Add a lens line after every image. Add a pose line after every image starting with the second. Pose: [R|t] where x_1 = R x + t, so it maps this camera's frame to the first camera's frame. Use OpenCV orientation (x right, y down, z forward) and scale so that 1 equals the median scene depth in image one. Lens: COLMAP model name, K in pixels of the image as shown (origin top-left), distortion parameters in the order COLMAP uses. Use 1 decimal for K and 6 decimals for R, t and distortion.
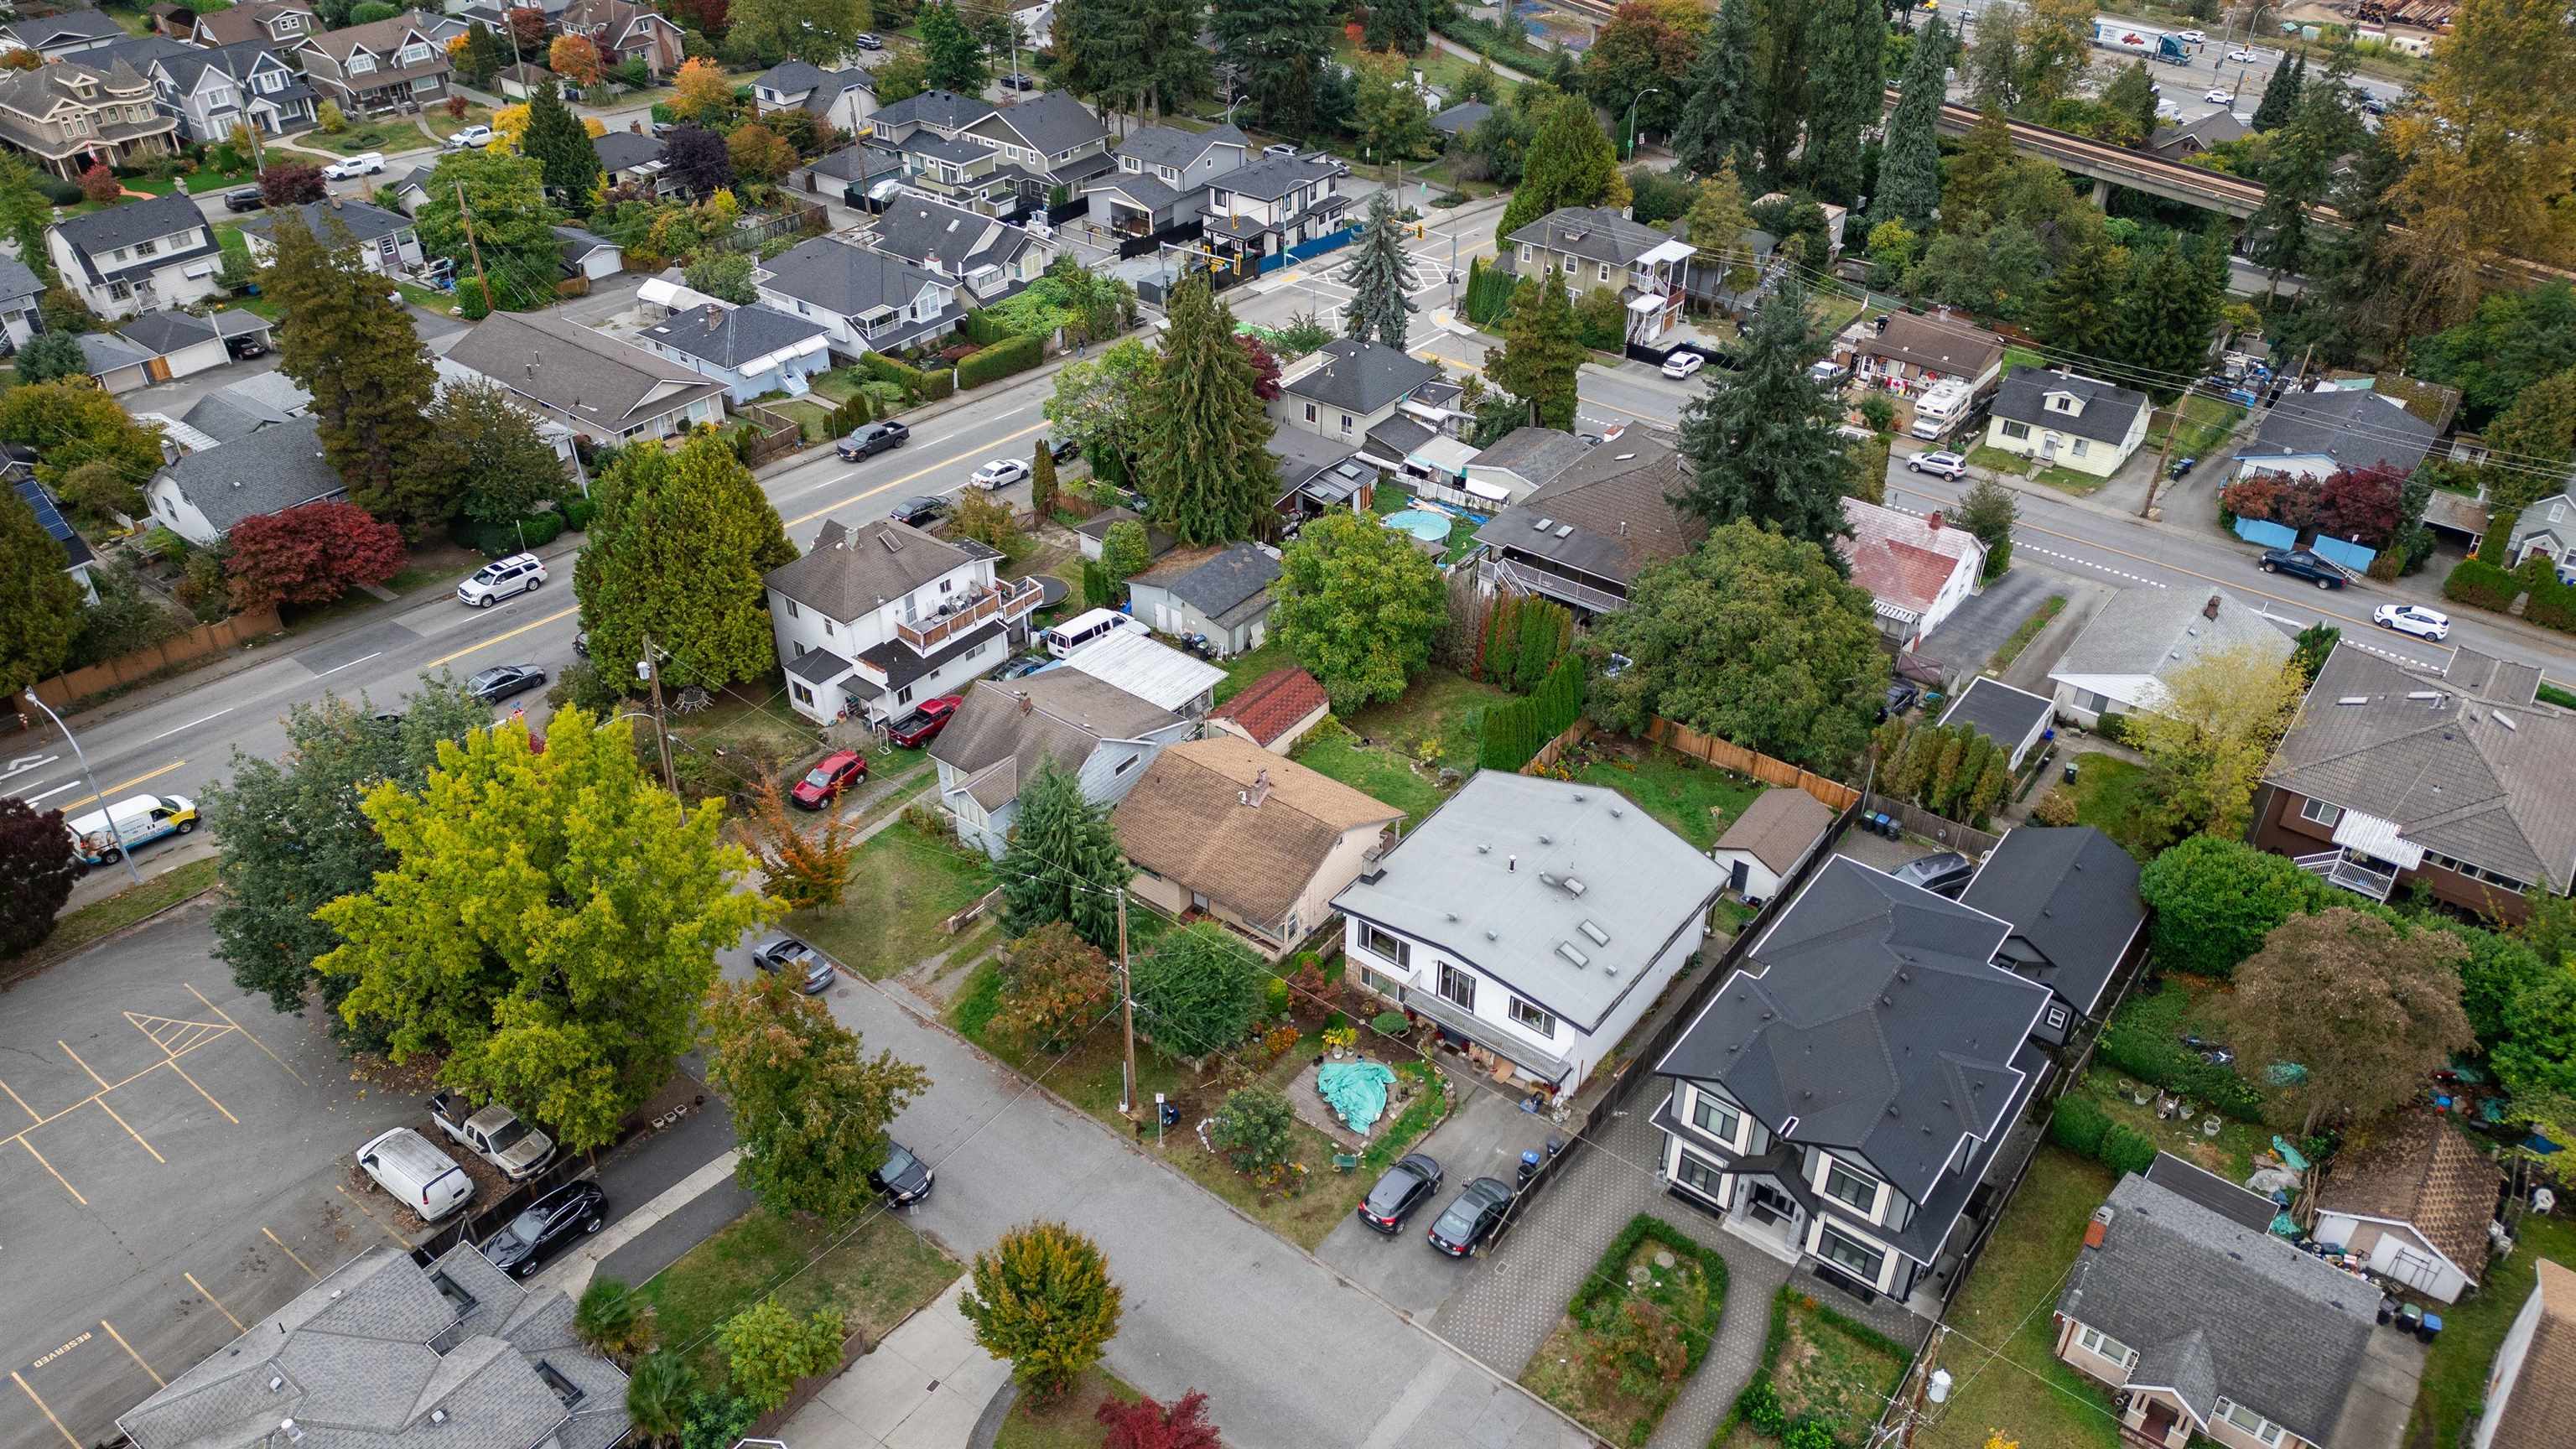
lens RADIAL K [[1778.6, 0, 1294.2], [0, 1778.6, 735.4], [0, 0, 1]] dist [0.068698, -0.064207]
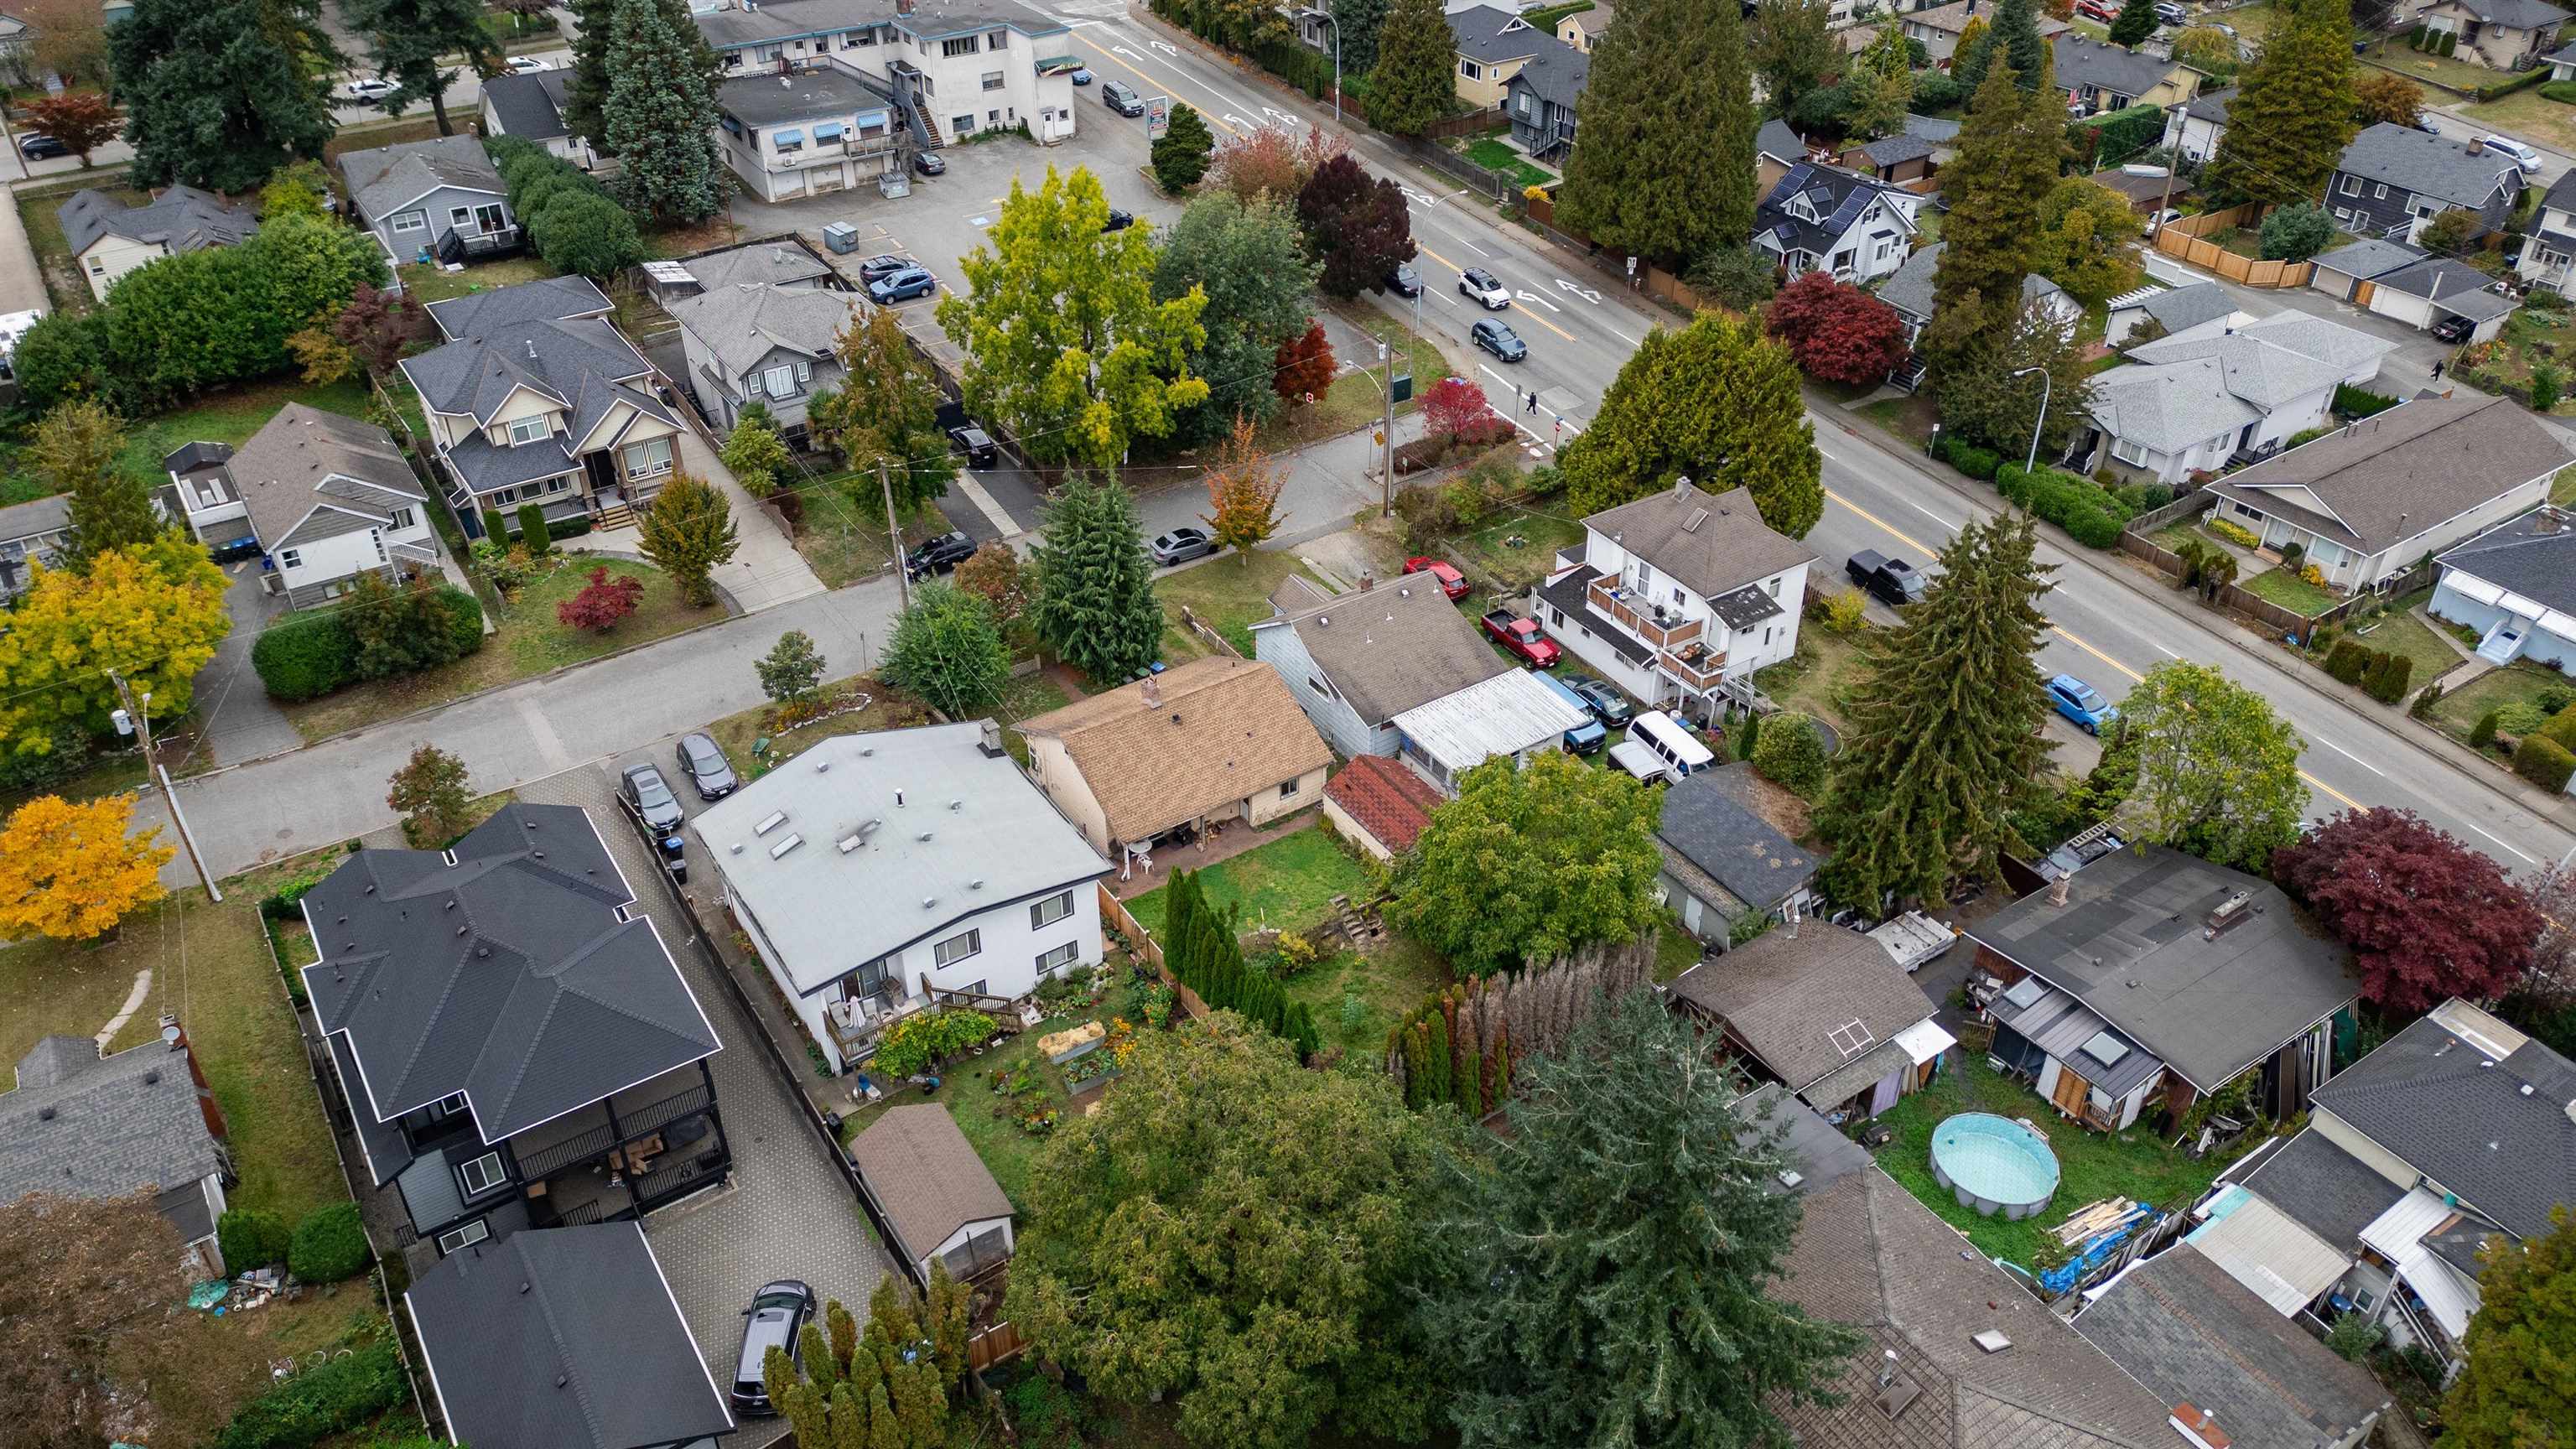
lens RADIAL K [[1866.1, 0, 1288.0], [0, 1866.1, 724.5], [0, 0, 1]] dist [0.071738, -0.066405]
pose [[-0.331578, 0.532645, -0.778682, 0.394767], [-0.541093, 0.568760, 0.619459, -0.329173], [0.772835, 0.626738, 0.099623, 0.514588]]
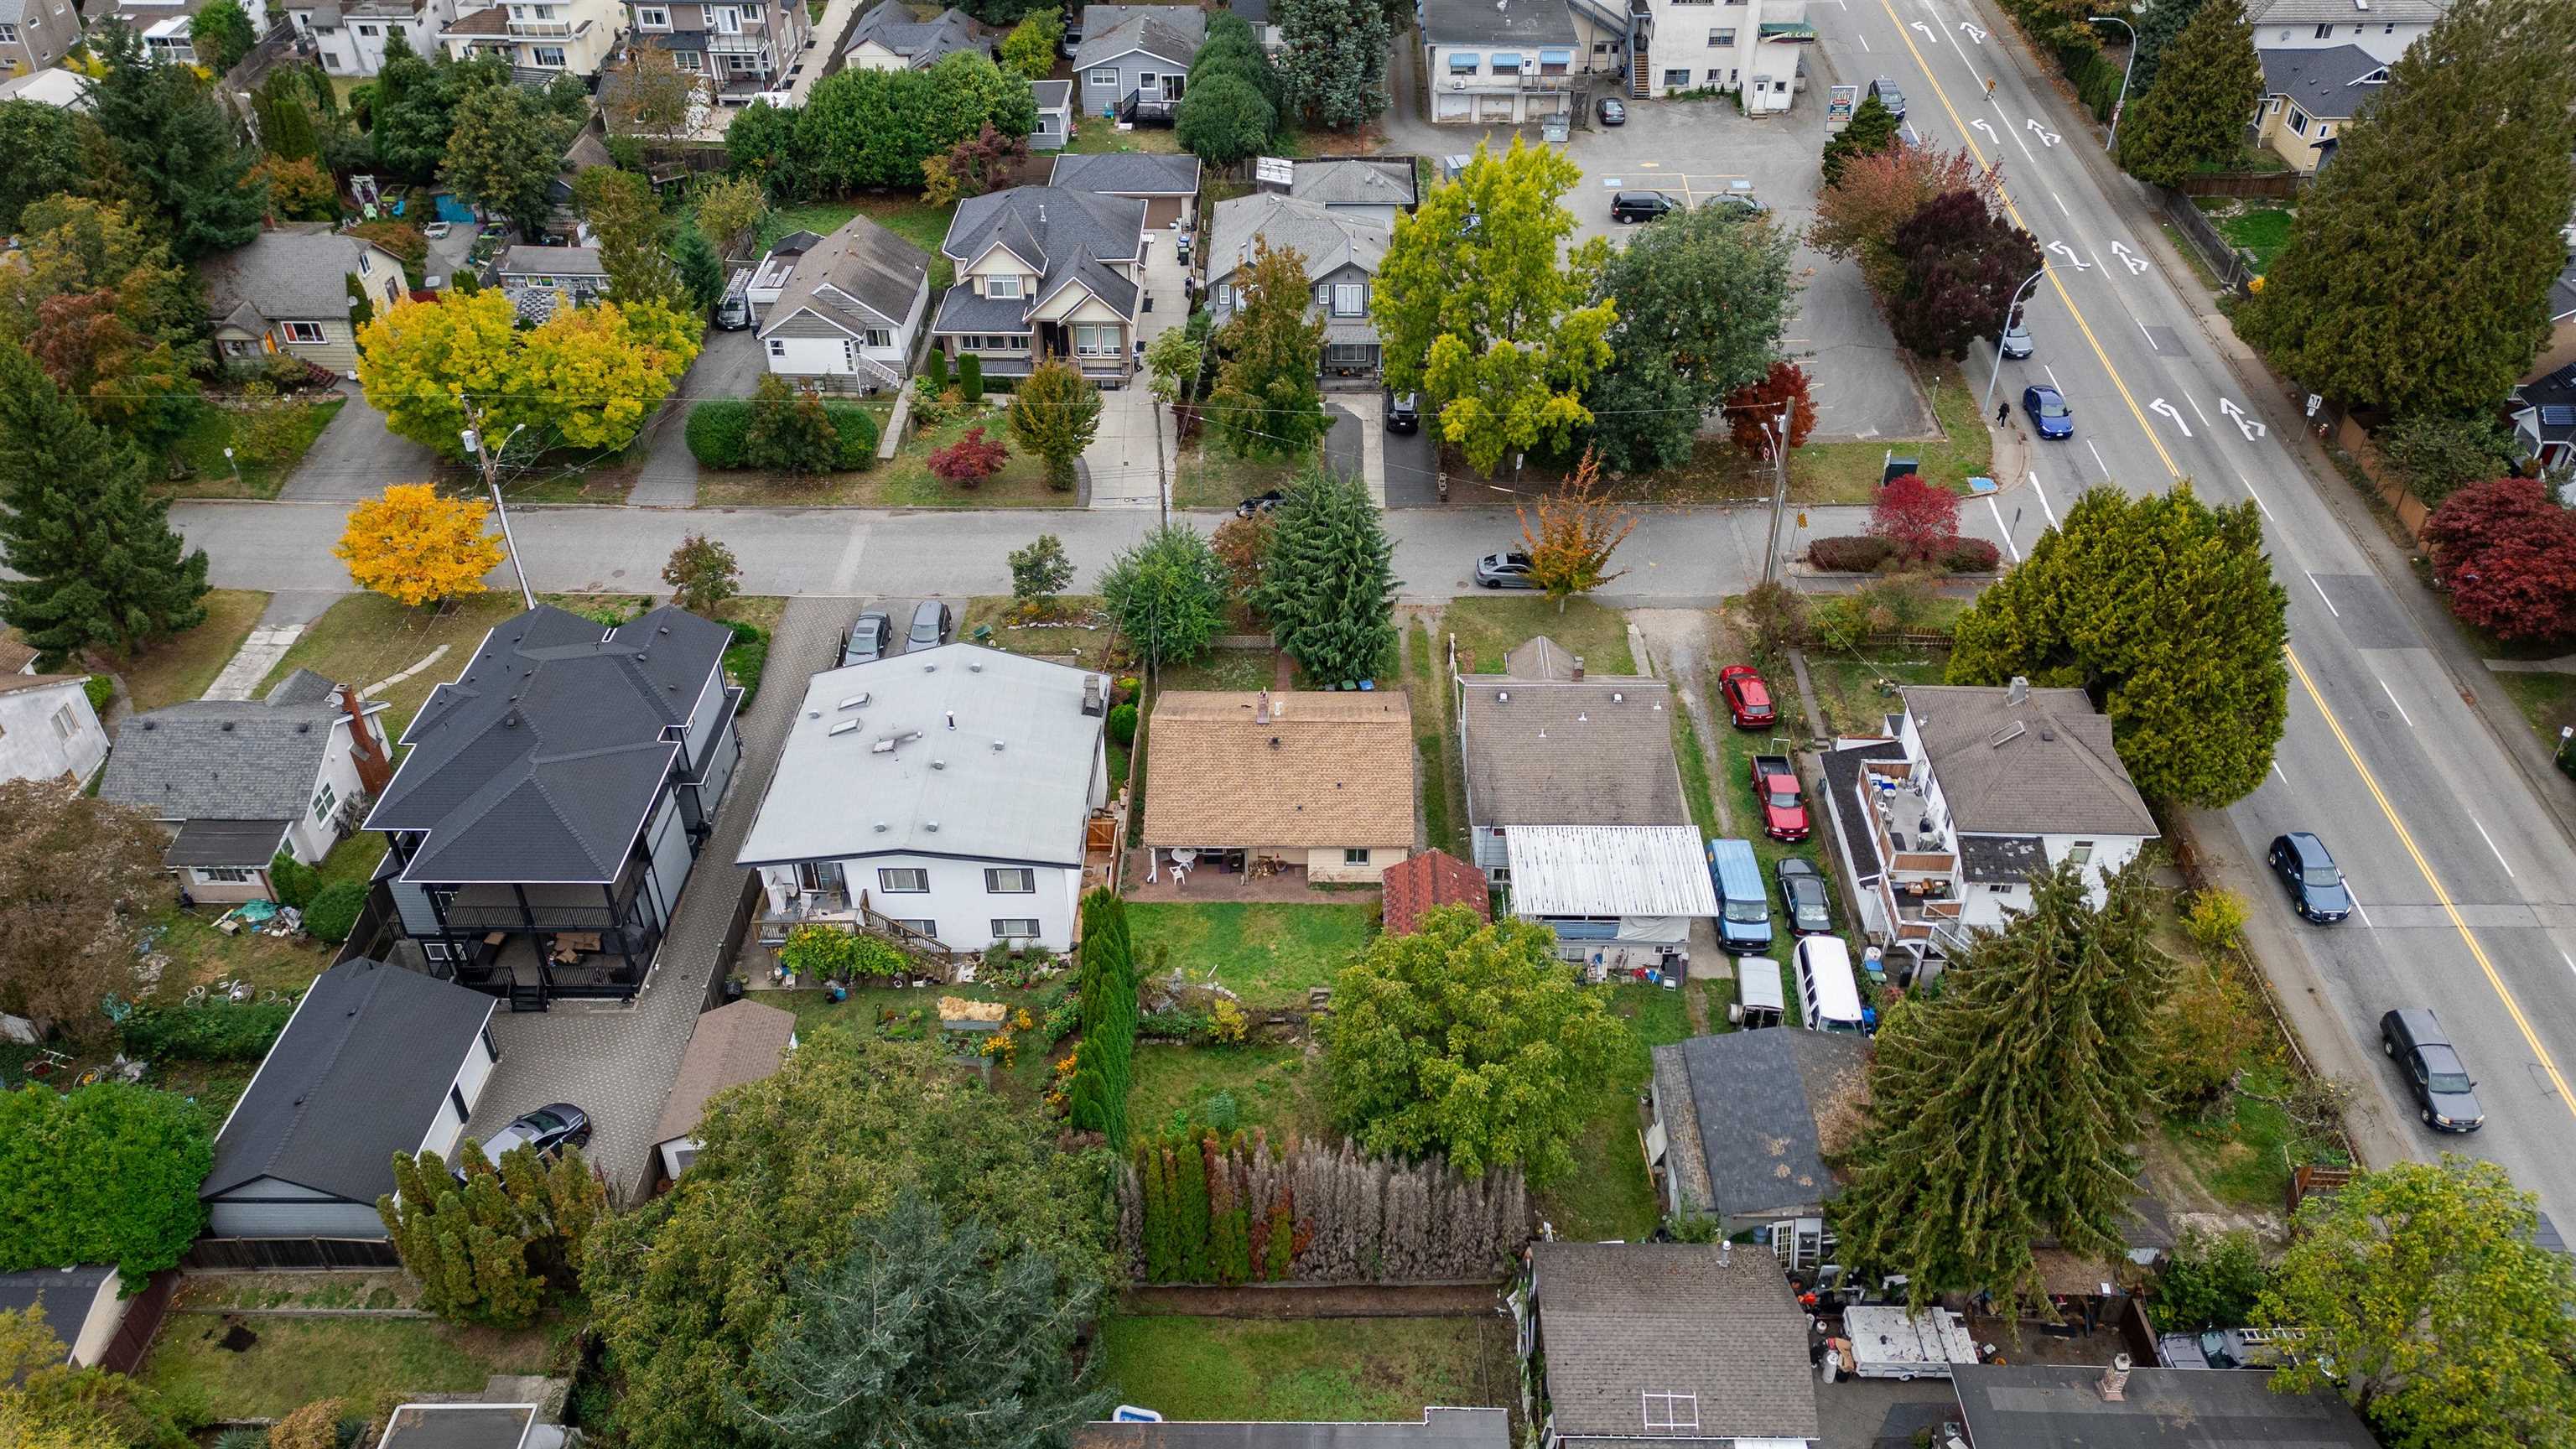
lens RADIAL K [[1866.1, 0, 1288.0], [0, 1866.1, 724.5], [0, 0, 1]] dist [0.071738, -0.066405]
pose [[-0.805513, 0.354412, -0.474912, 0.221413], [-0.339621, 0.380638, 0.860100, -0.410901], [0.485599, 0.854112, -0.186243, 0.631034]]
